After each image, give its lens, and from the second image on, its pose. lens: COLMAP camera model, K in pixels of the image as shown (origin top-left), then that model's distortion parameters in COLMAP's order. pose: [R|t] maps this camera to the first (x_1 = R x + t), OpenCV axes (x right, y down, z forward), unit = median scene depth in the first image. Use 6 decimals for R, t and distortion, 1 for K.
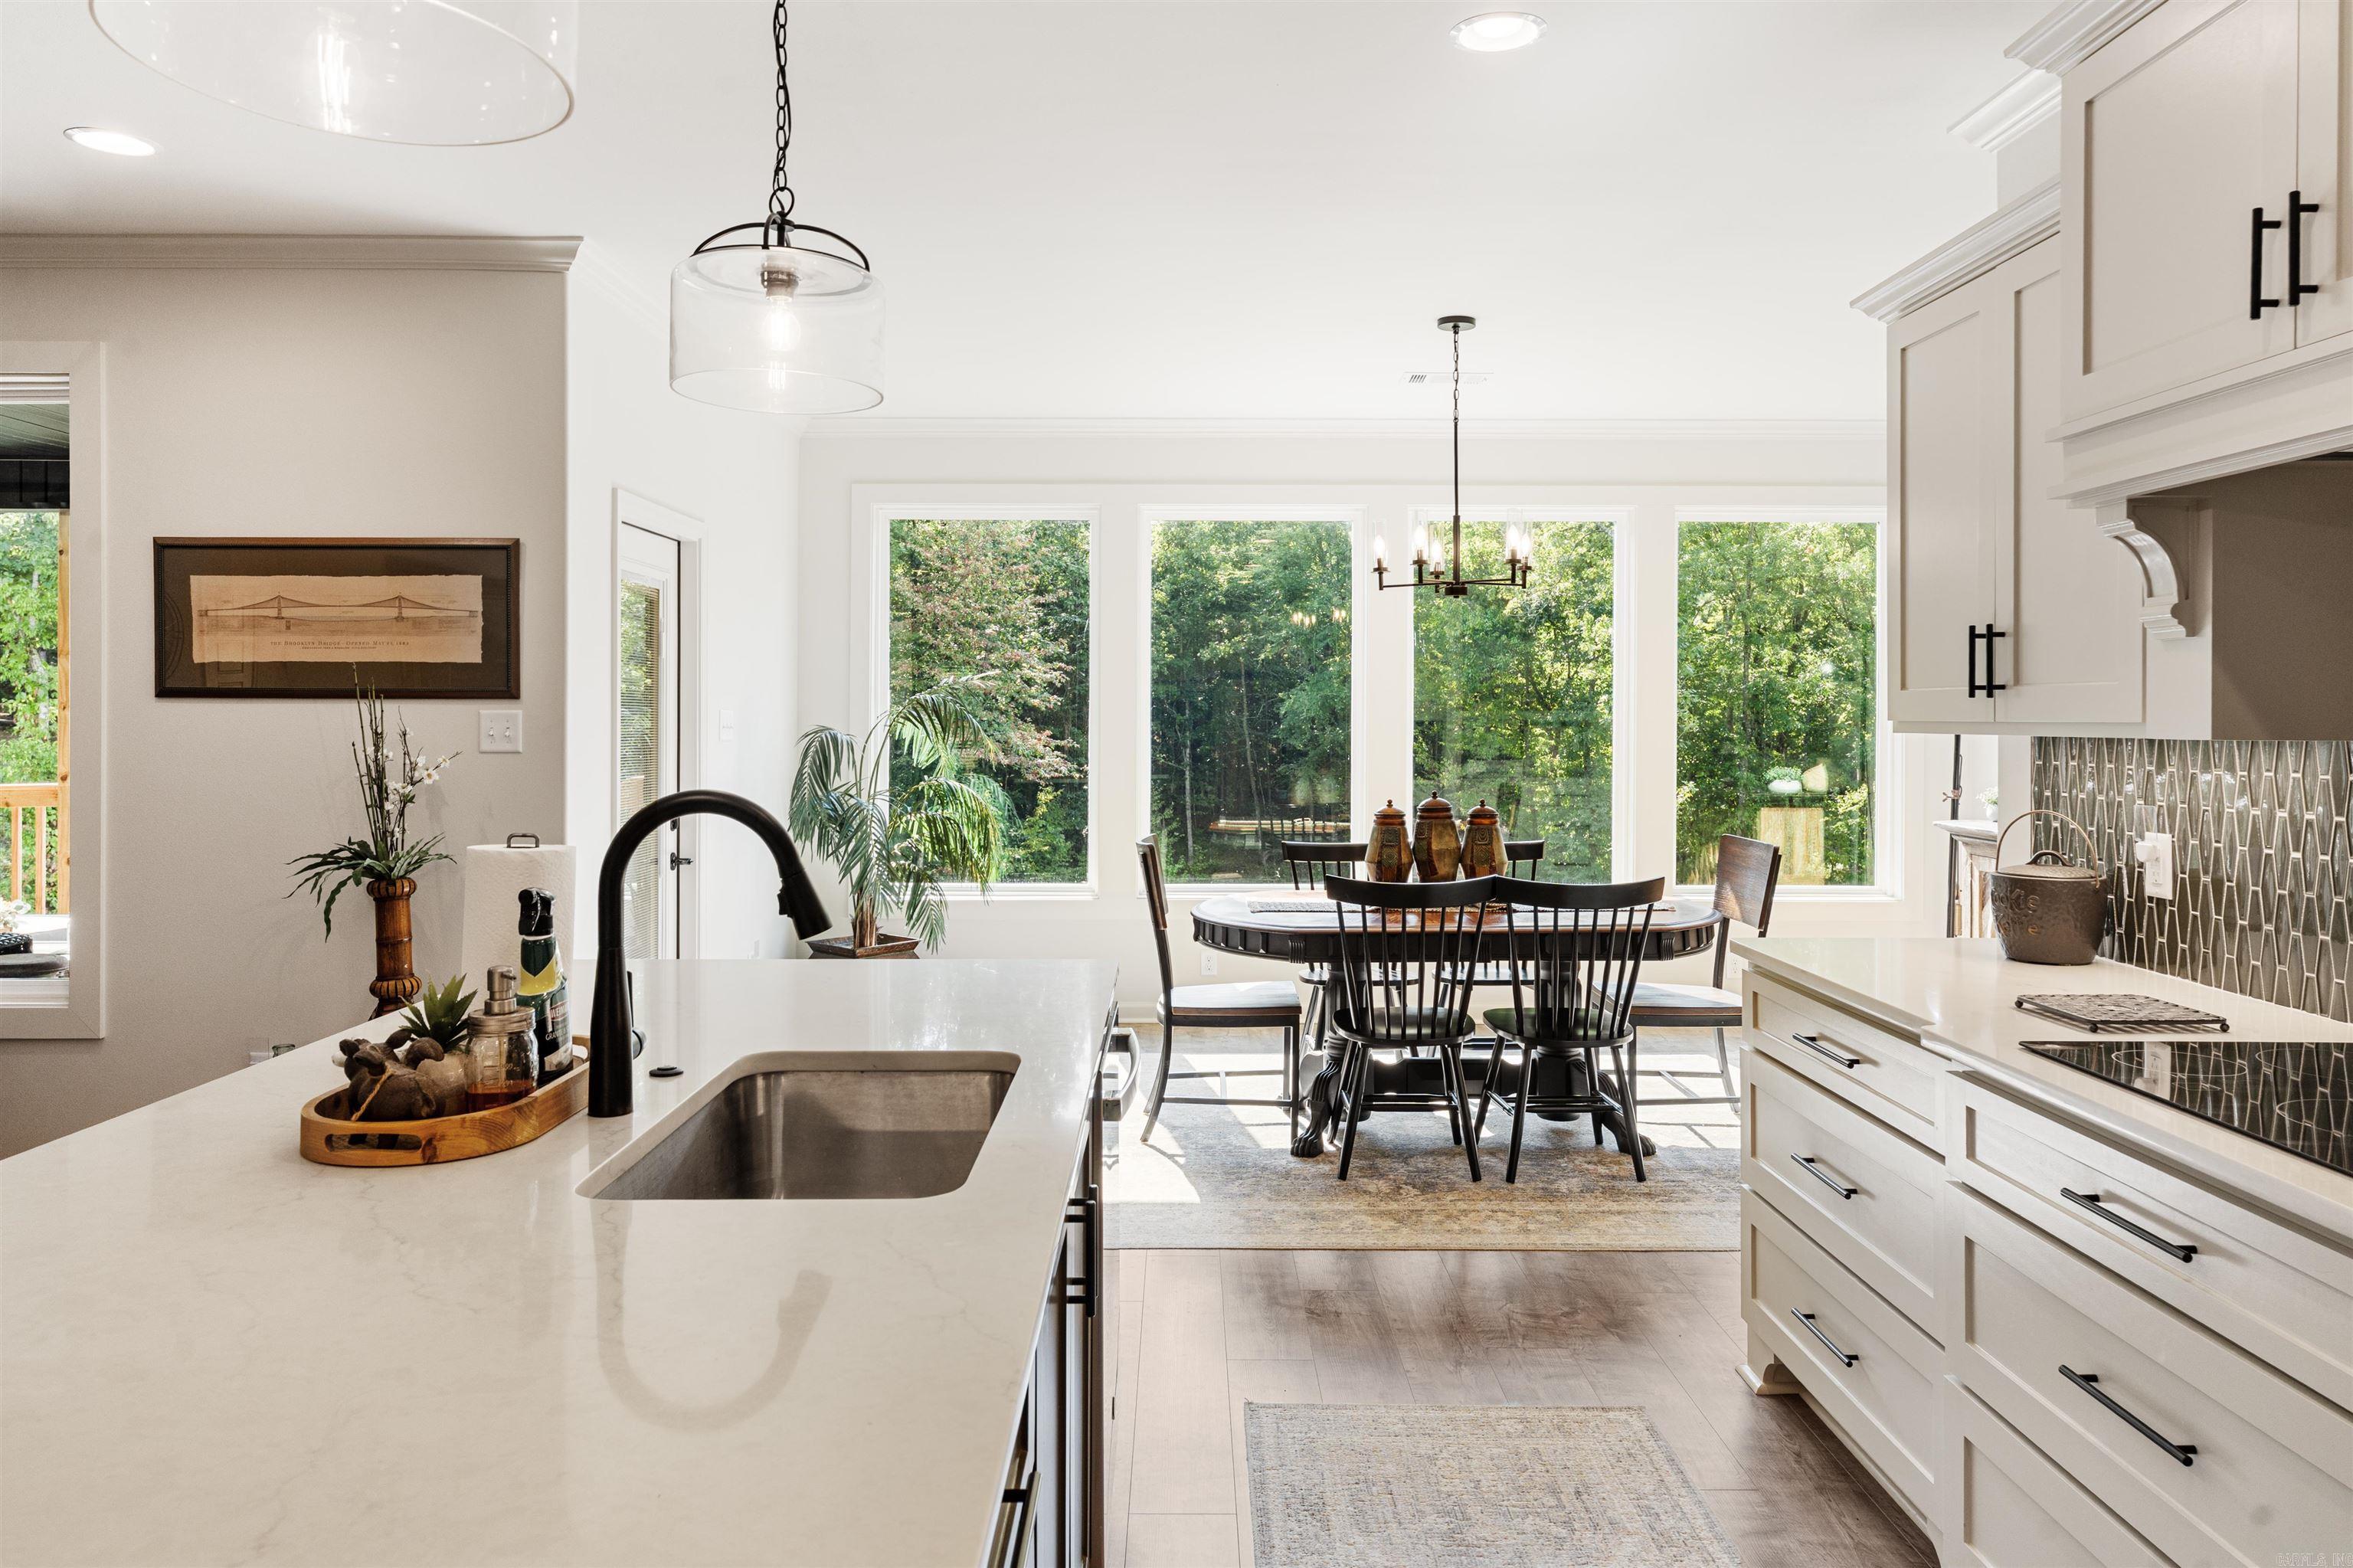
lens RADIAL K [[1593.3, 0, 1192.6], [0, 1593.3, 718.1], [0, 0, 1]] dist [0.002418, 0.005157]
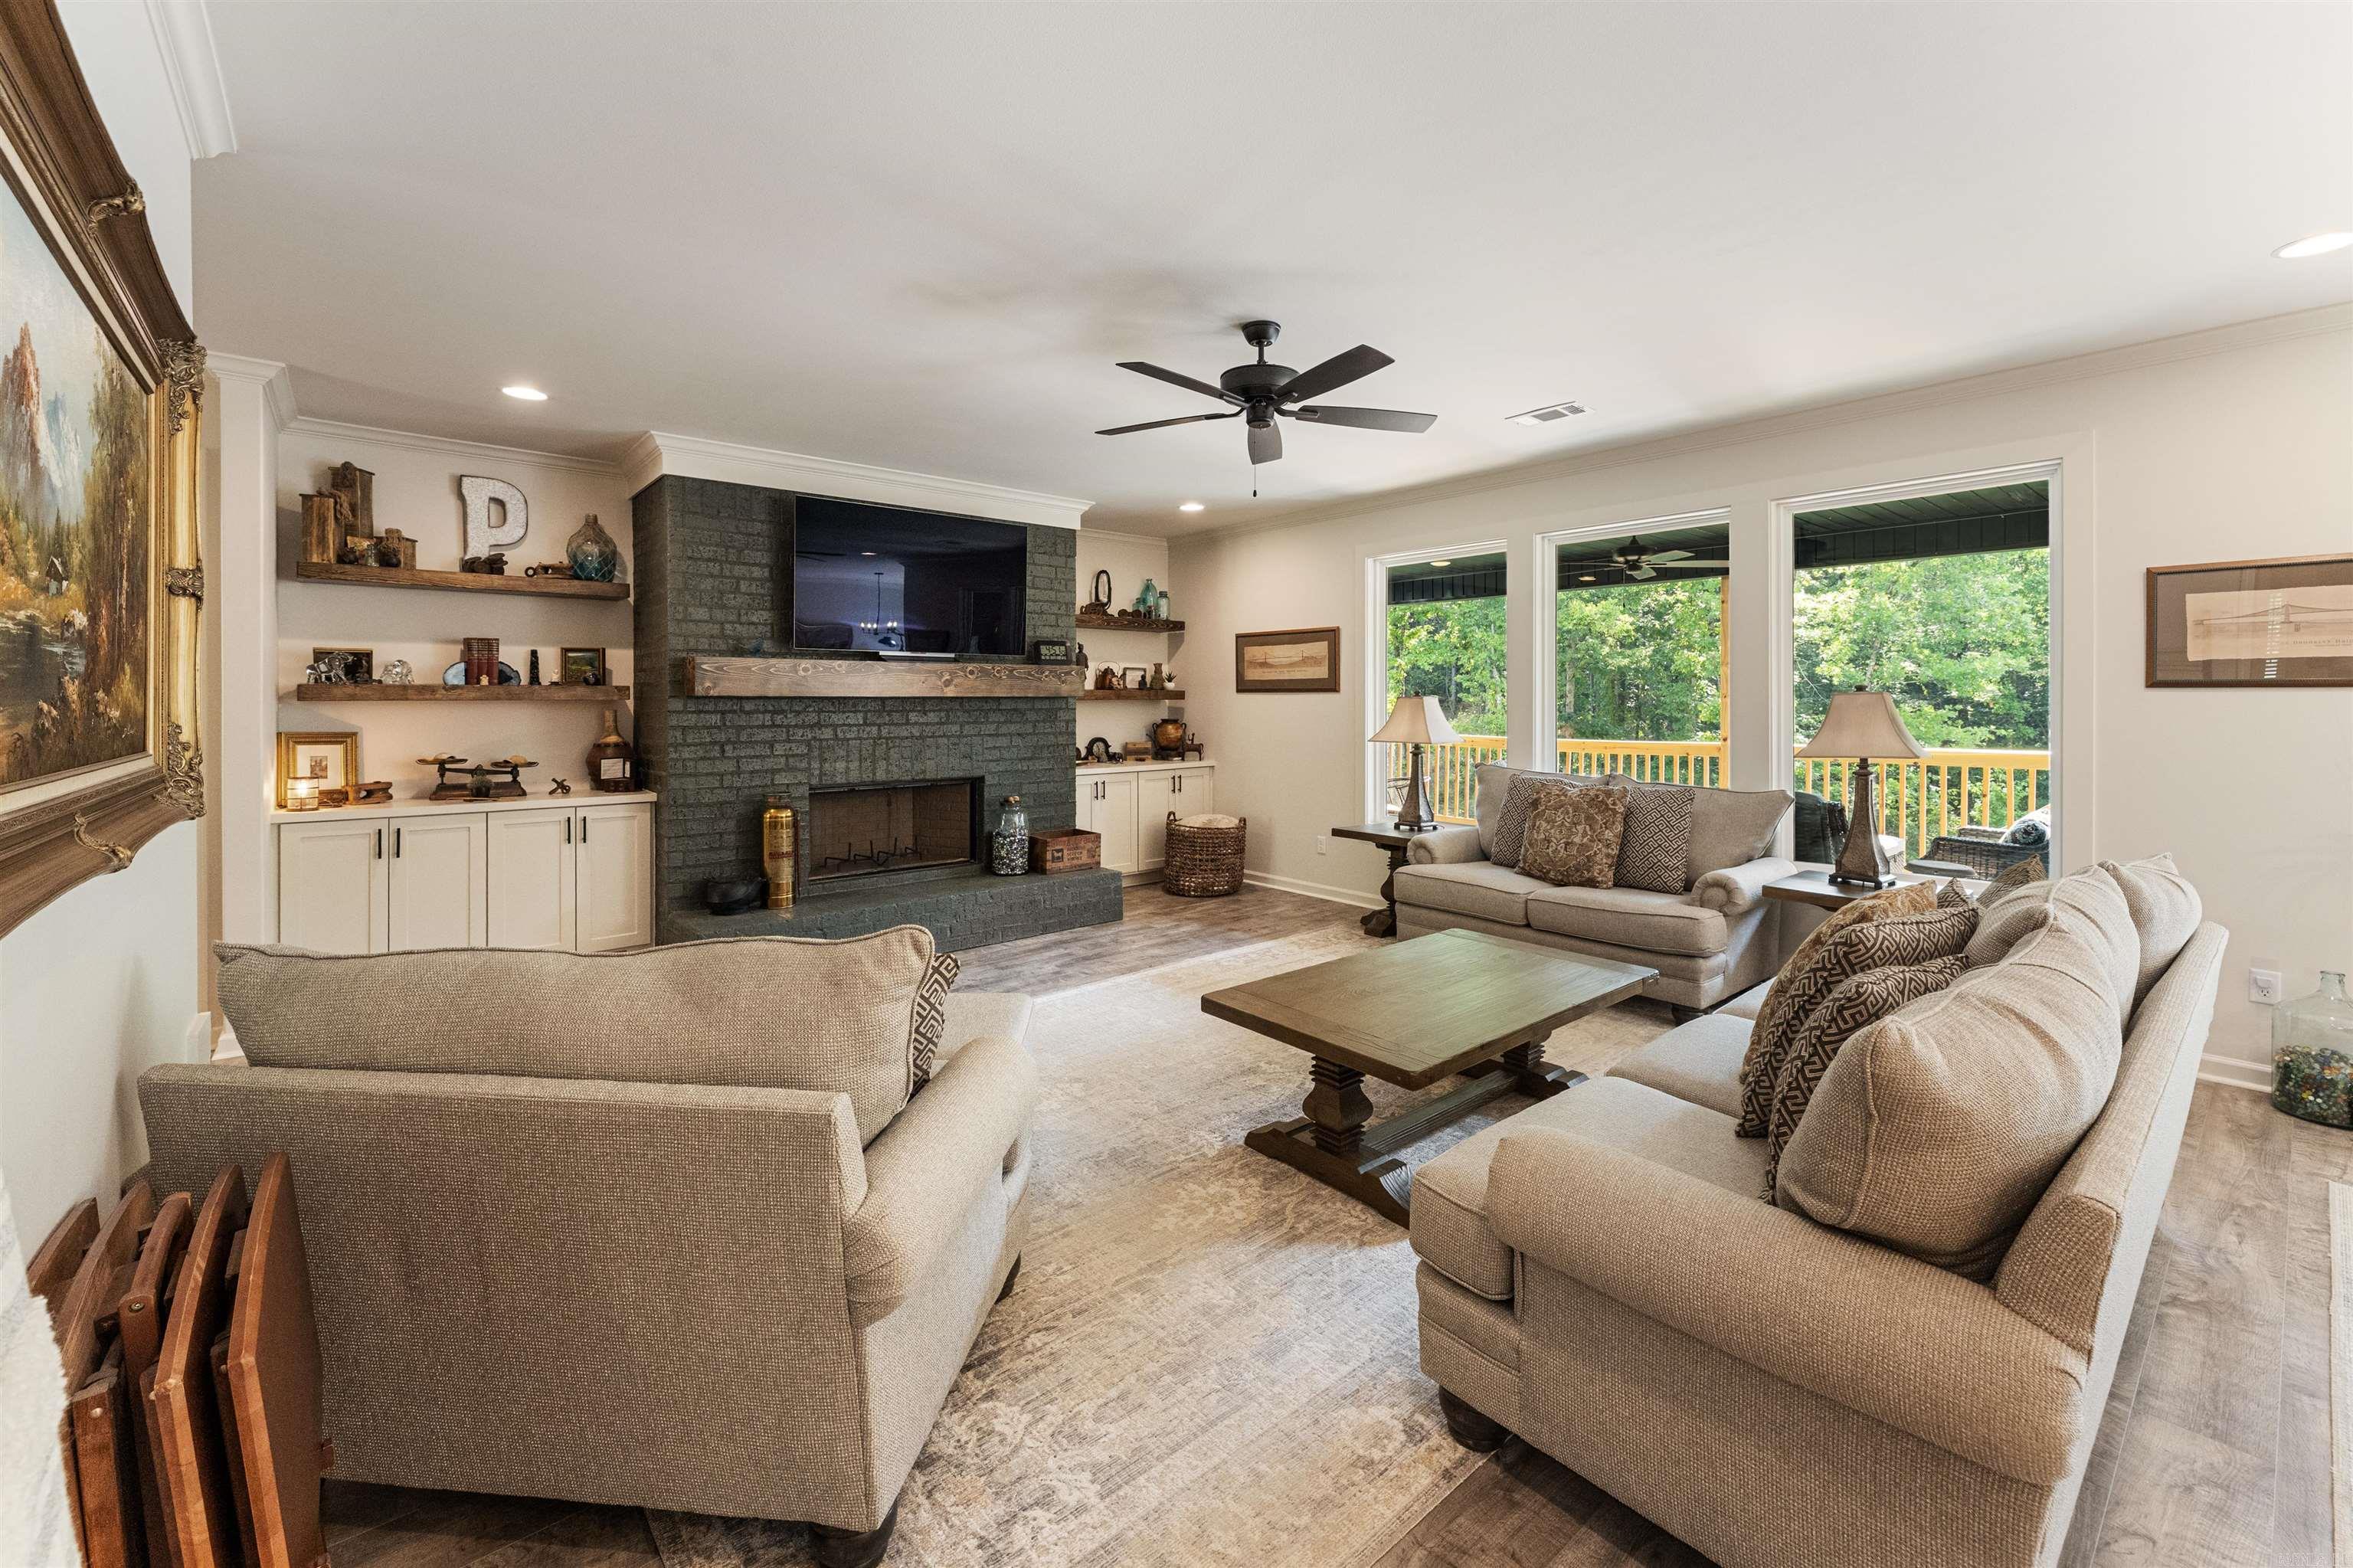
lens RADIAL K [[956.9, 0, 1184.3], [0, 956.9, 716.0], [0, 0, 1]] dist [0.000588, -0.000729]
pose [[0.655276, 0.010011, -0.755323, -0.571064], [-0.000425, 0.999917, 0.012883, 0.000633], [0.755390, -0.008121, 0.655226, -0.133279]]
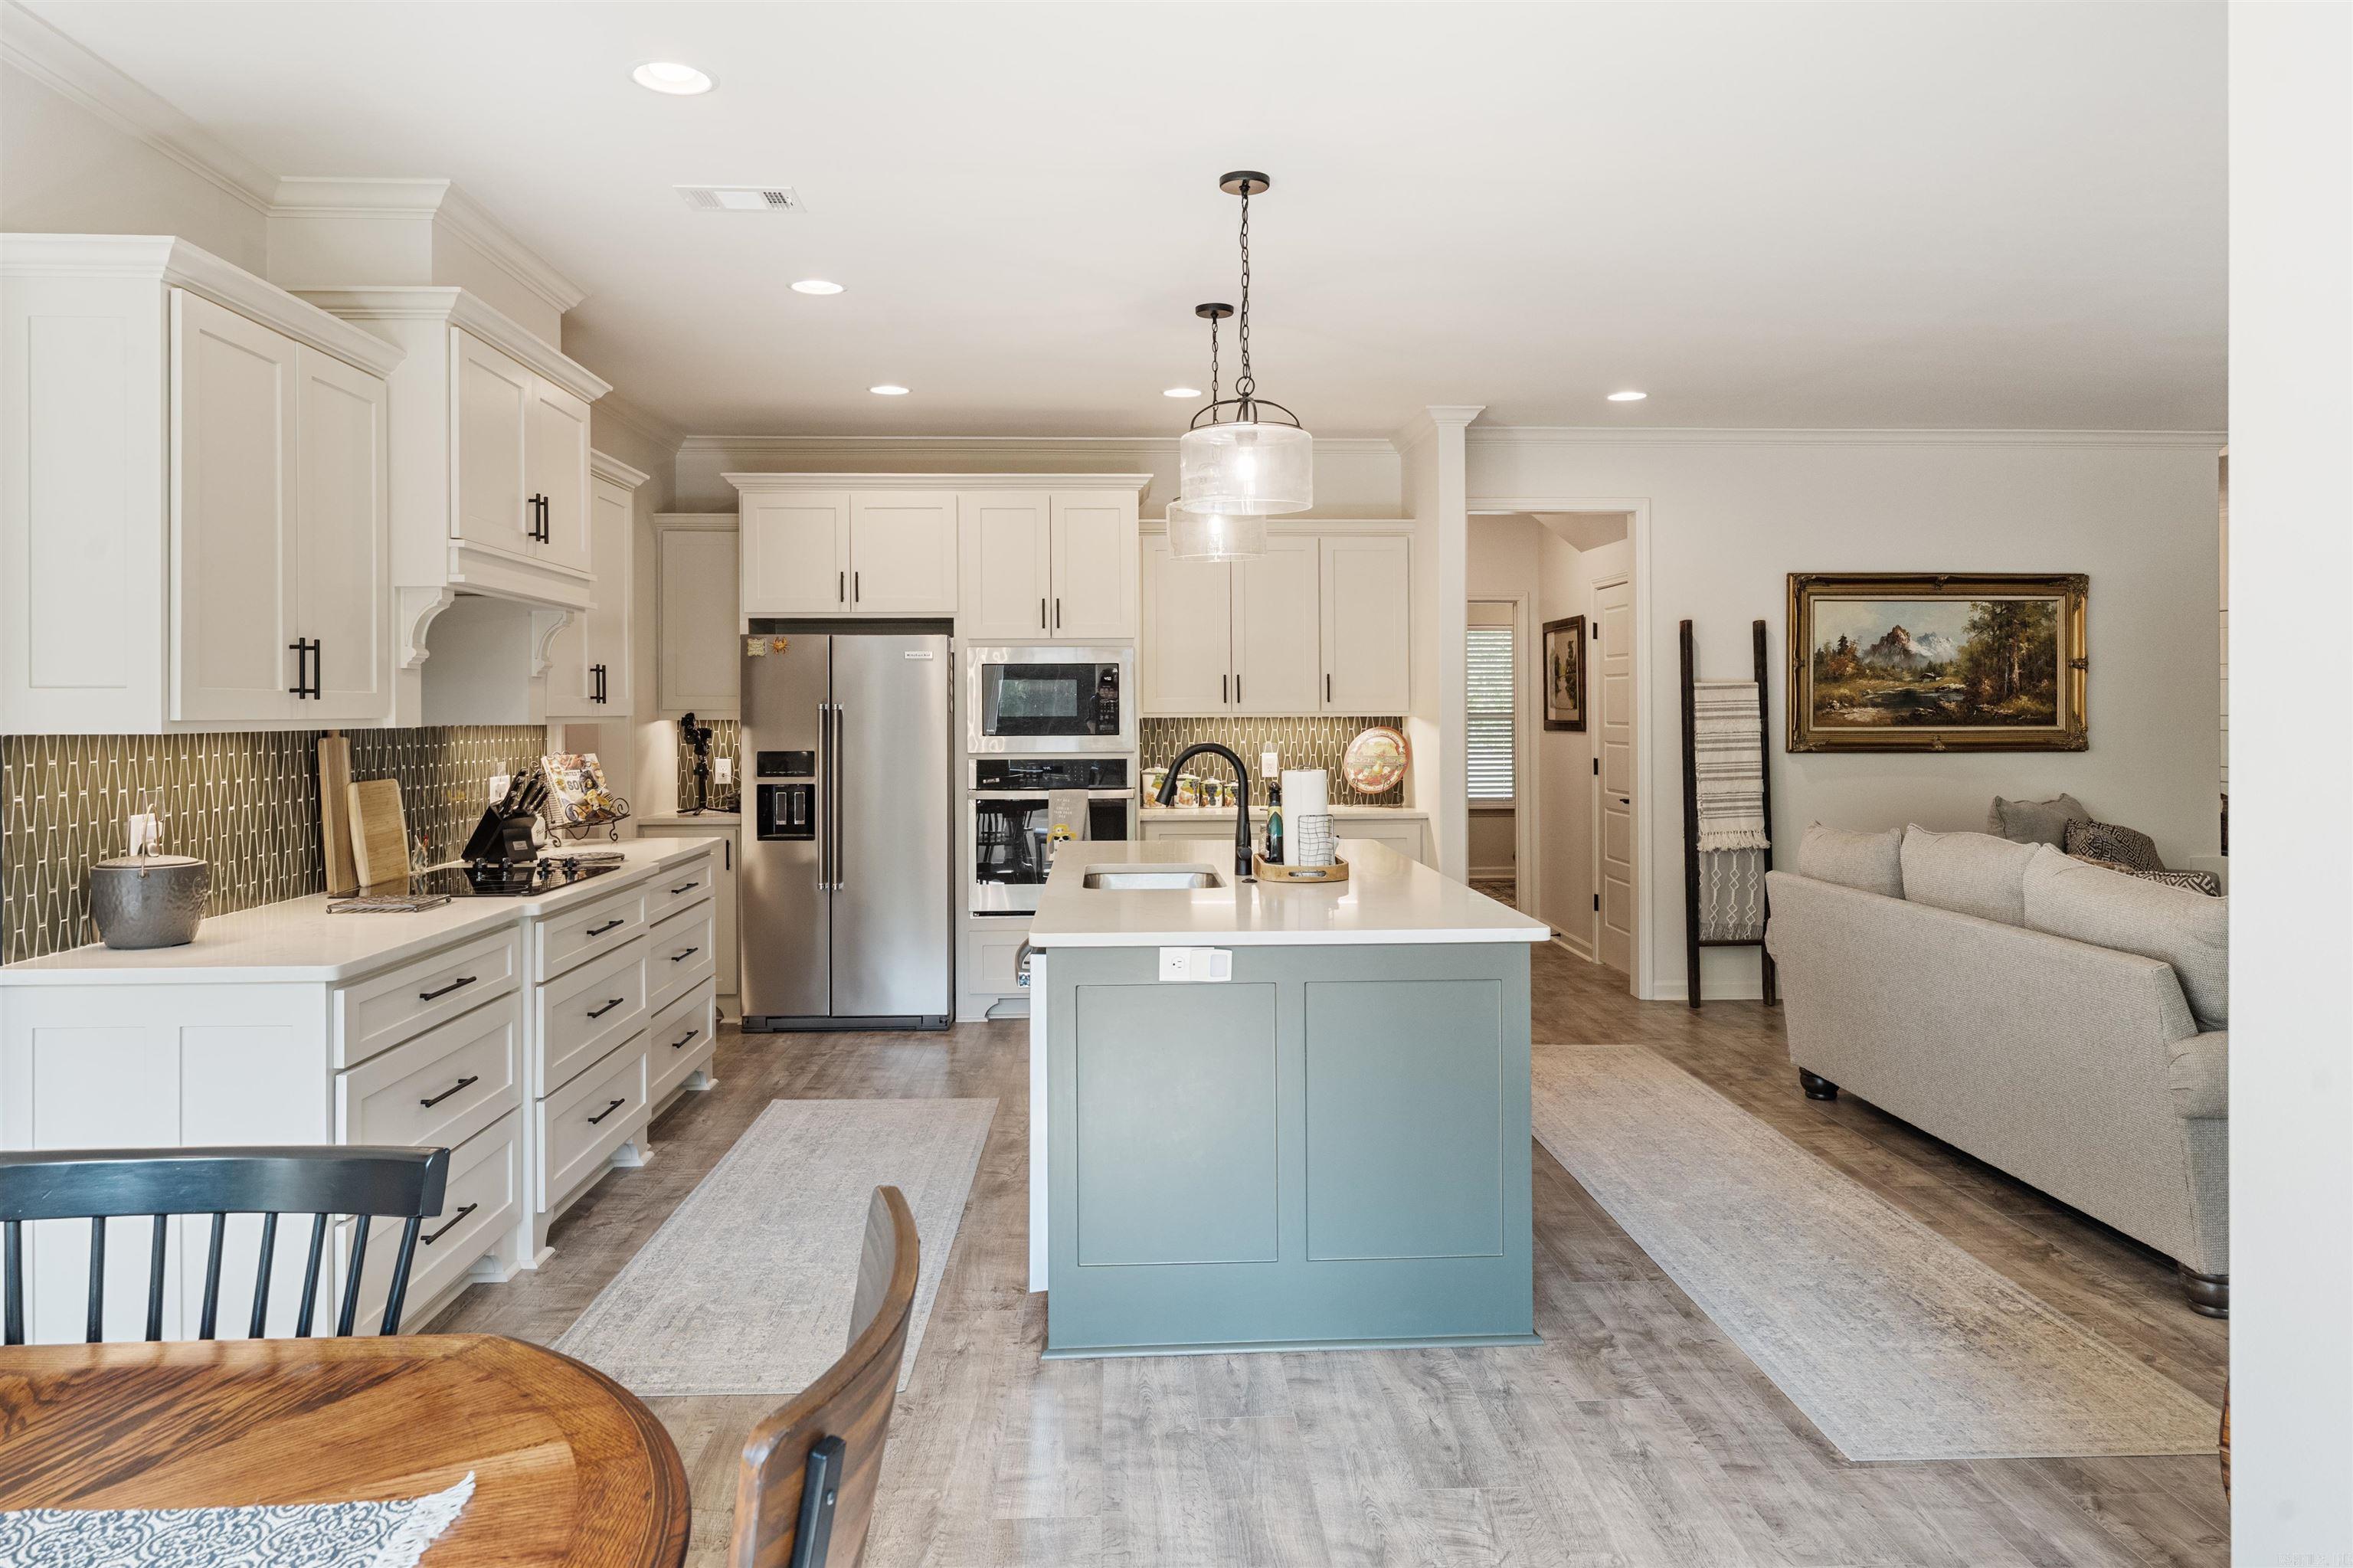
lens RADIAL K [[1593.3, 0, 1179.4], [0, 1593.3, 707.8], [0, 0, 1]] dist [0.002418, 0.005157]
pose [[-0.998461, 0.001590, -0.055436, -0.056179], [0.001482, 0.999997, 0.001989, -0.003871], [0.055439, 0.001903, -0.998460, 1.456889]]
